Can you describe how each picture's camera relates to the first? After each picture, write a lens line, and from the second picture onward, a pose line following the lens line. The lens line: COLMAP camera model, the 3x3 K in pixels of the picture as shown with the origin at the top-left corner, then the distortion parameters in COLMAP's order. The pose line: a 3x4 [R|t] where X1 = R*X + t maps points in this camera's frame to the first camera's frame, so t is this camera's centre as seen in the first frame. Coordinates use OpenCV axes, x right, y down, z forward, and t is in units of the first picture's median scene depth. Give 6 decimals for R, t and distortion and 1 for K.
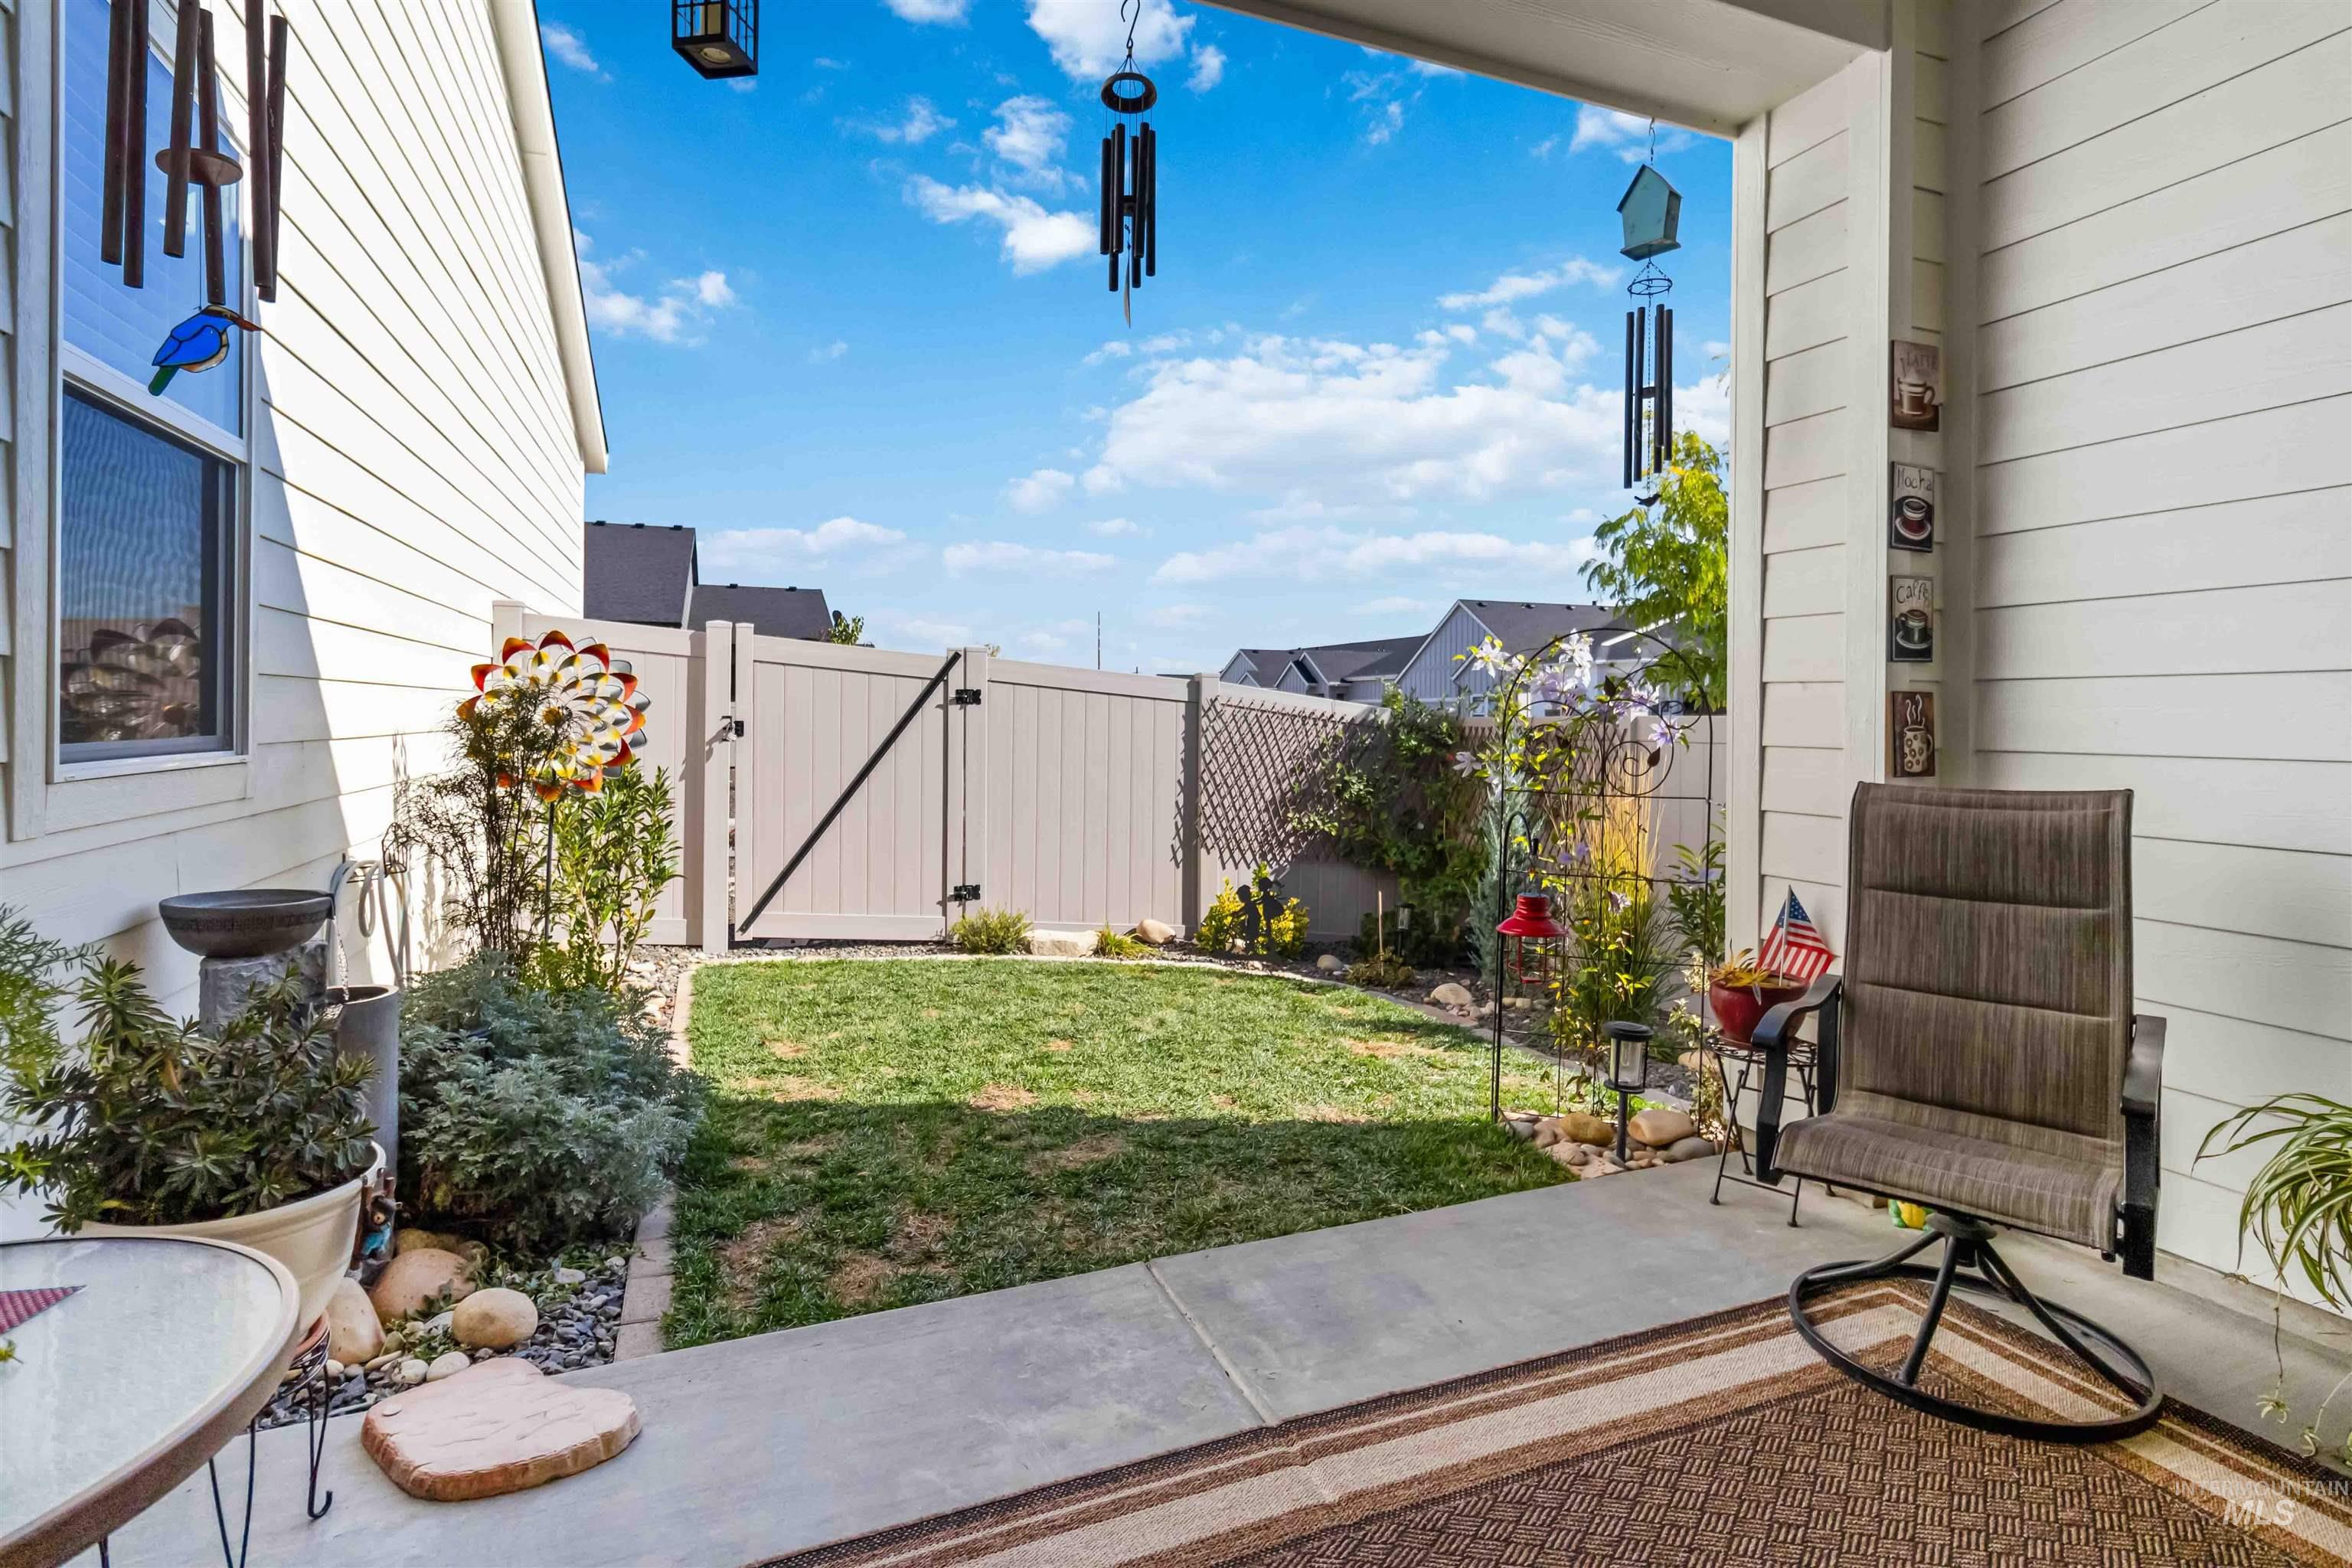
lens RADIAL K [[1136.8, 0, 1177.2], [0, 1136.8, 691.8], [0, 0, 1]] dist [0.004794, 0.001068]
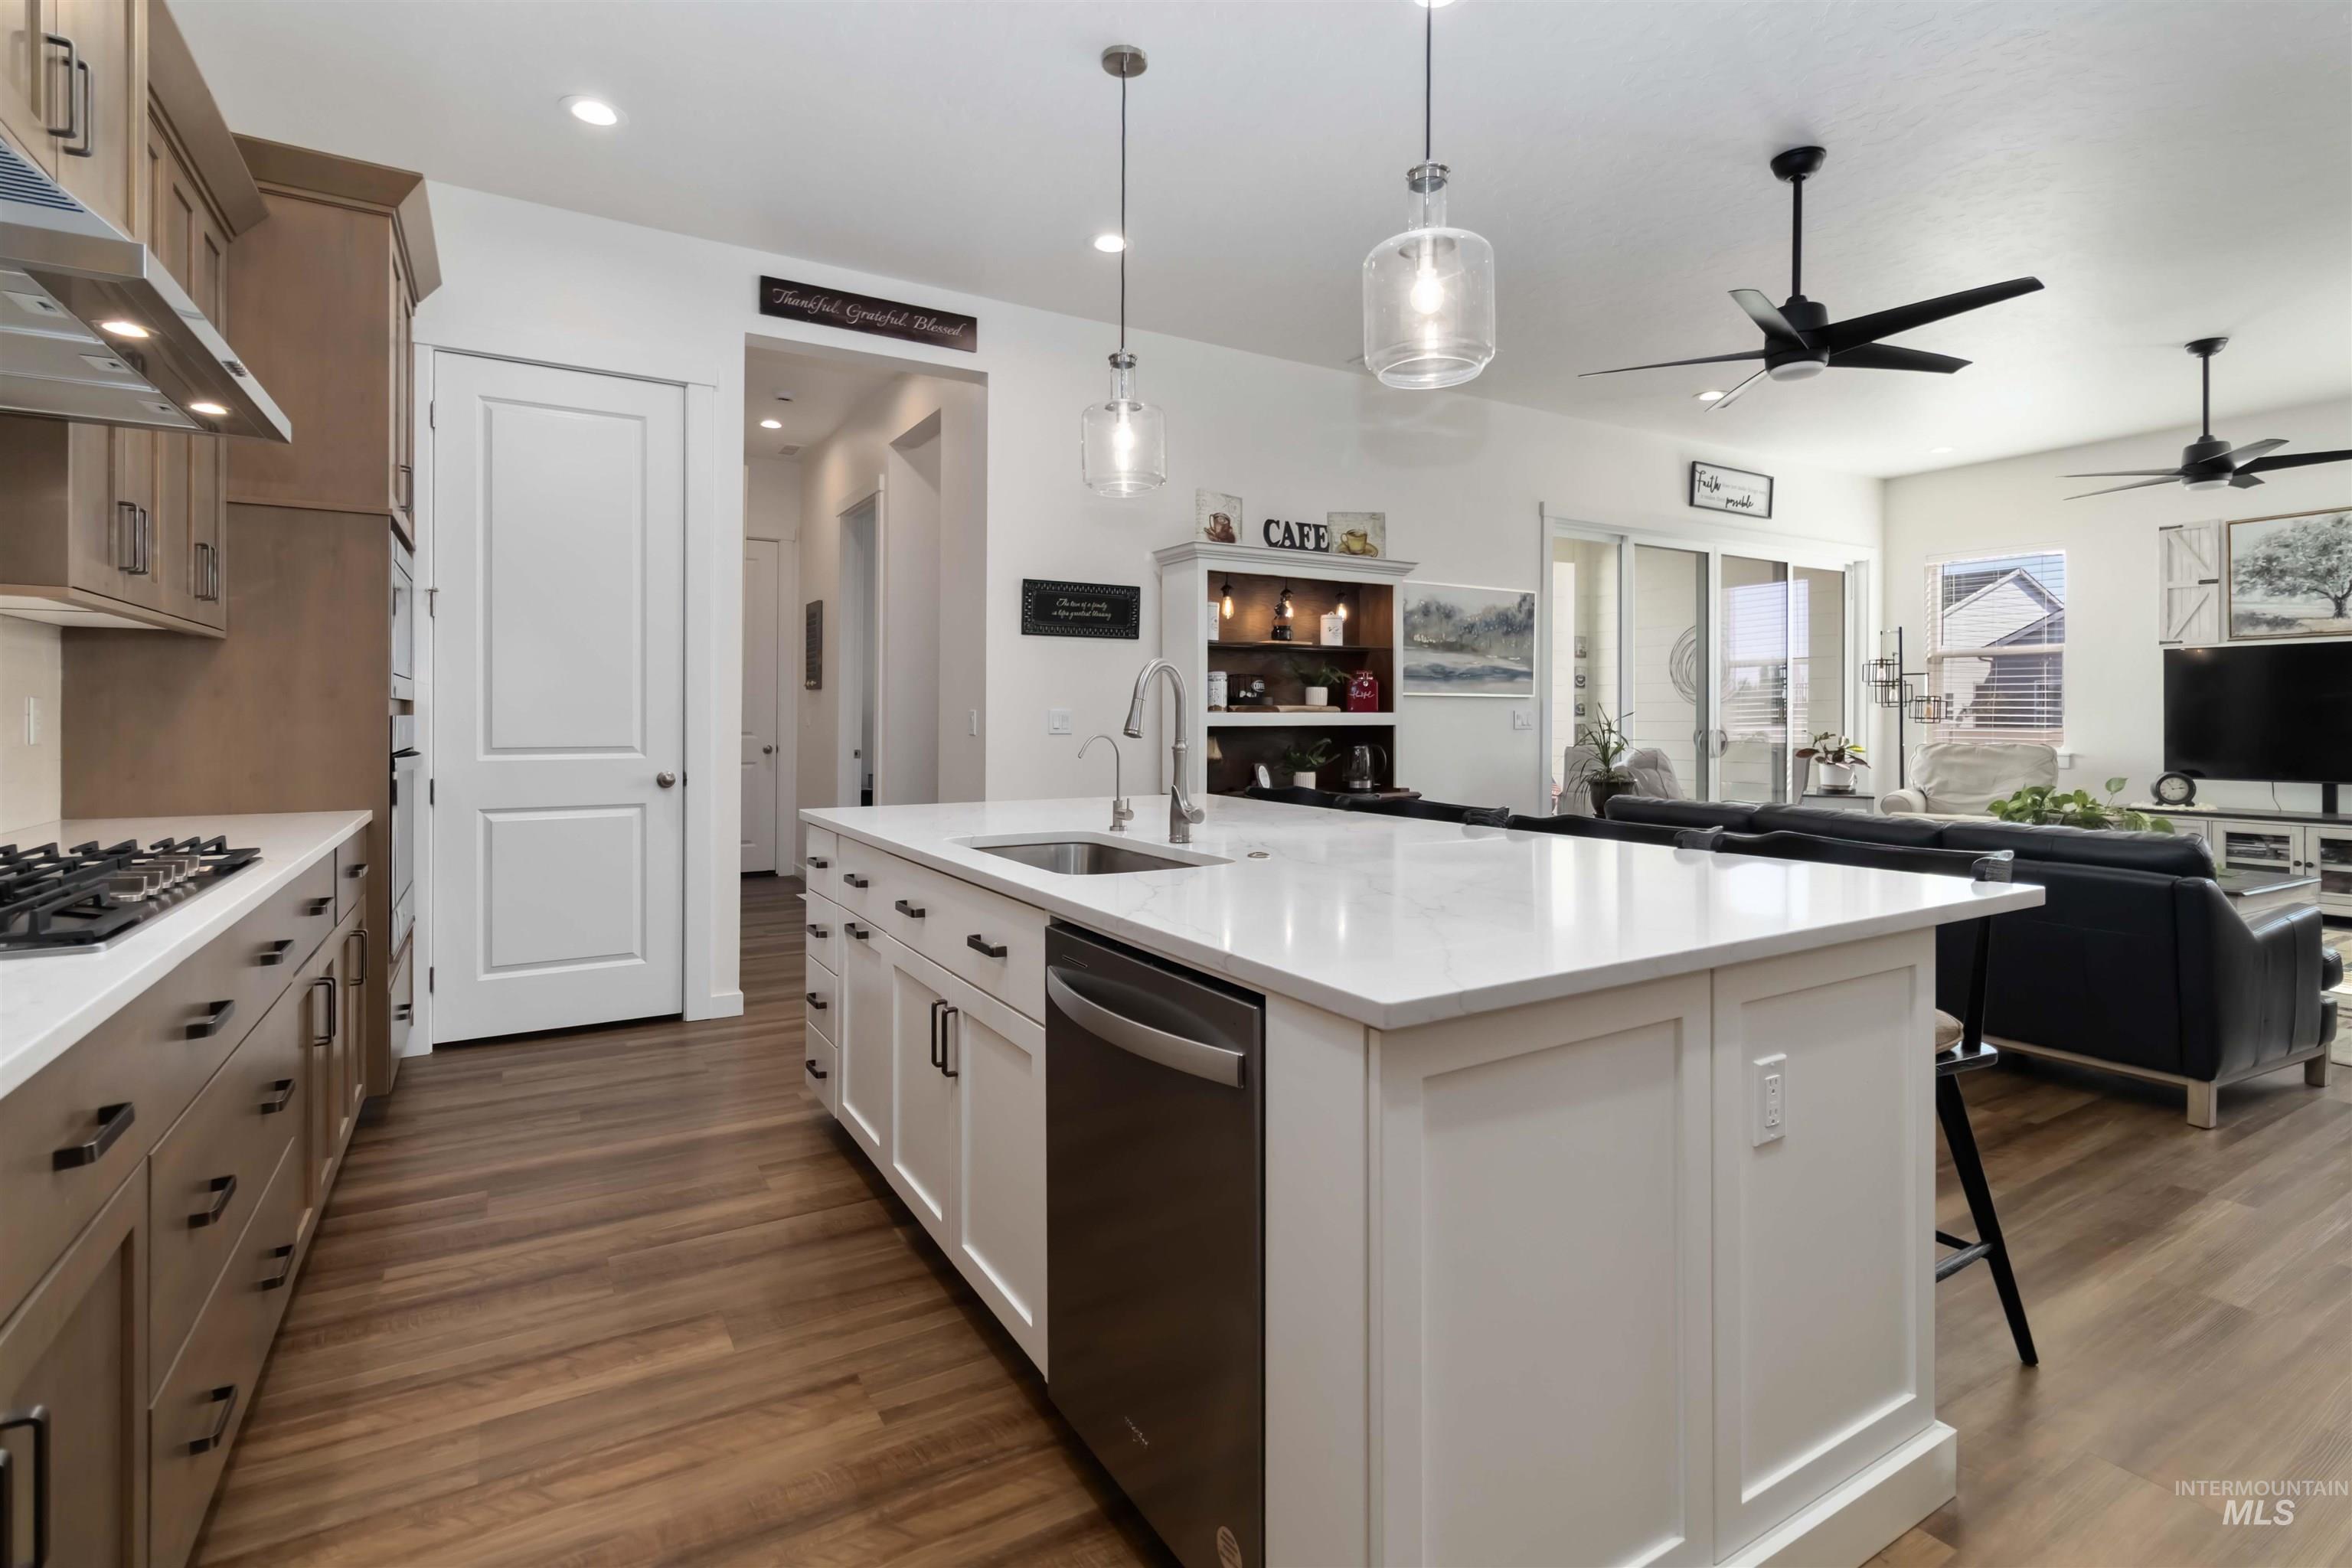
lens RADIAL K [[1122.2, 0, 1169.5], [0, 1122.2, 722.6], [0, 0, 1]] dist [0.001592, 0.000565]
pose [[0.988362, -0.010407, 0.151765, -1.195950], [0.006593, 0.999650, 0.025613, -0.100937], [-0.151979, -0.024315, 0.988085, -2.319684]]
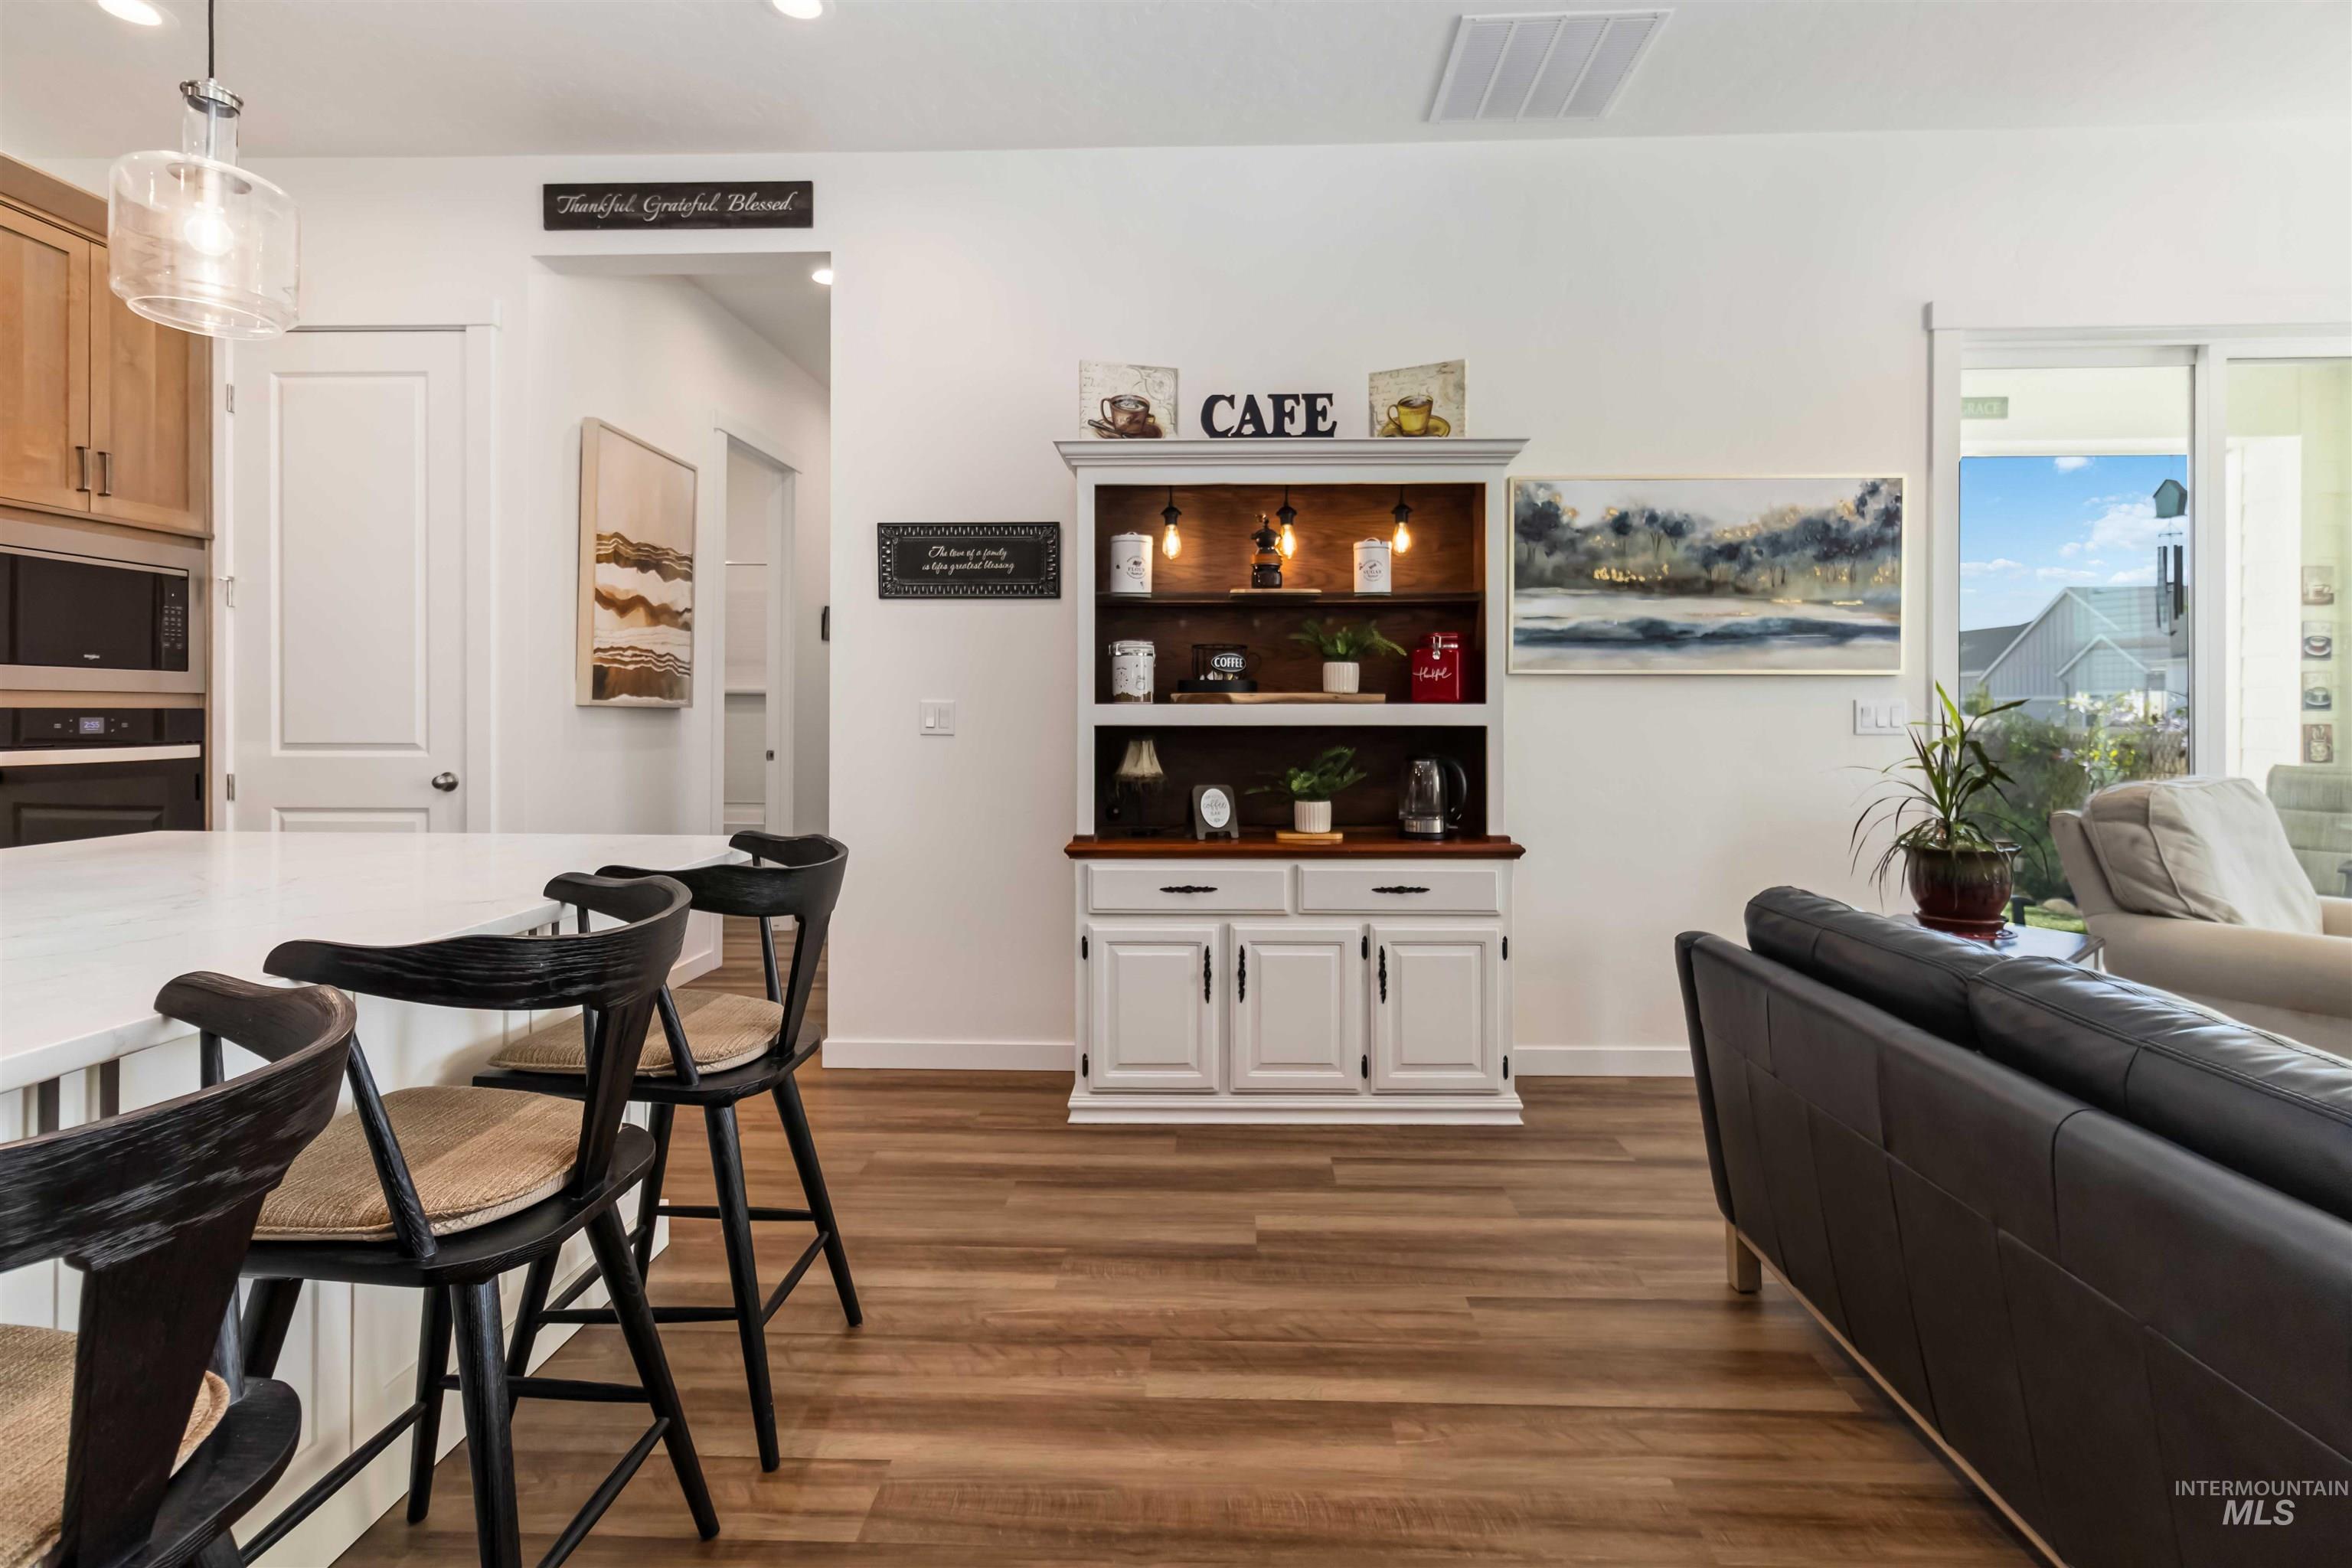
lens RADIAL K [[1125.9, 0, 1180.8], [0, 1125.9, 707.0], [0, 0, 1]] dist [0.006006, 0.000986]
pose [[0.911787, -0.010247, -0.410535, -0.400366], [0.016162, 0.999810, 0.010939, -0.081472], [0.410345, -0.016610, 0.911779, -1.662566]]
